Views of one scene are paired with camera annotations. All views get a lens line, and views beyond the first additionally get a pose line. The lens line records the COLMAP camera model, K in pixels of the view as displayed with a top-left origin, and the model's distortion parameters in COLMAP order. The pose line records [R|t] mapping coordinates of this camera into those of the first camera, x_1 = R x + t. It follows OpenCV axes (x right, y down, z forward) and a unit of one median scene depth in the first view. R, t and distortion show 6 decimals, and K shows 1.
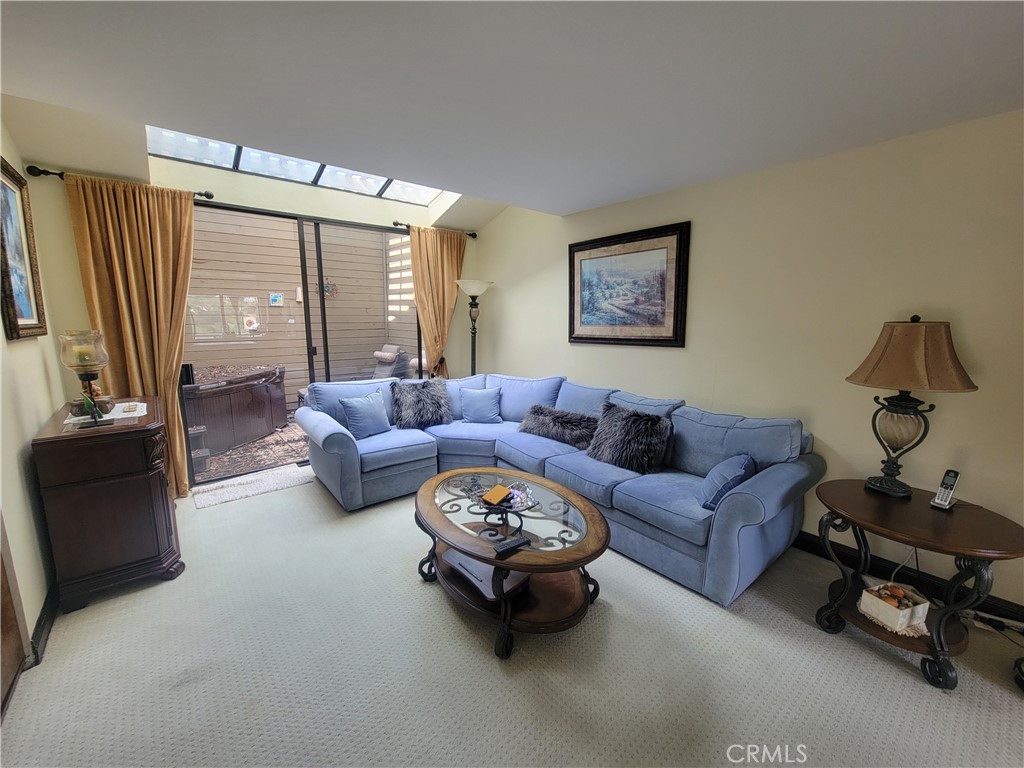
lens RADIAL K [[420.2, 0, 514.4], [0, 420.2, 389.2], [0, 0, 1]] dist [-0.007226, 0.000730]
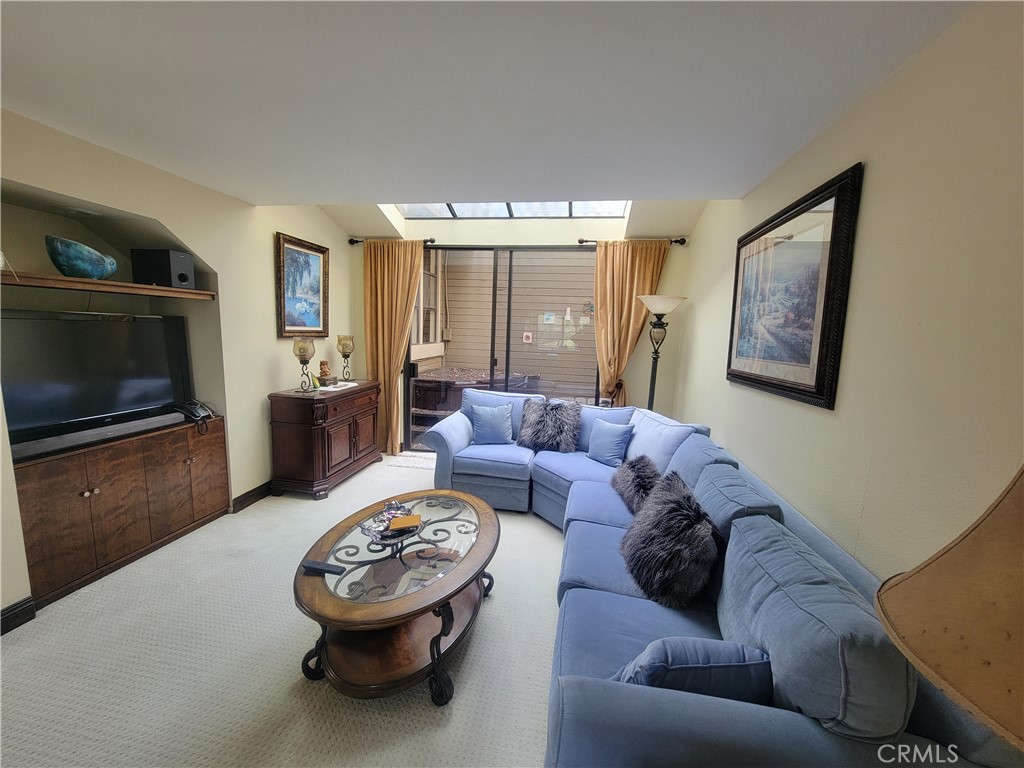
lens RADIAL K [[420.2, 0, 514.4], [0, 420.2, 389.2], [0, 0, 1]] dist [-0.007226, 0.000730]
pose [[0.643368, 0.129564, -0.754514, 0.459376], [-0.164550, 0.985943, 0.028994, -0.064256], [0.747664, 0.105502, 0.655643, 0.315347]]
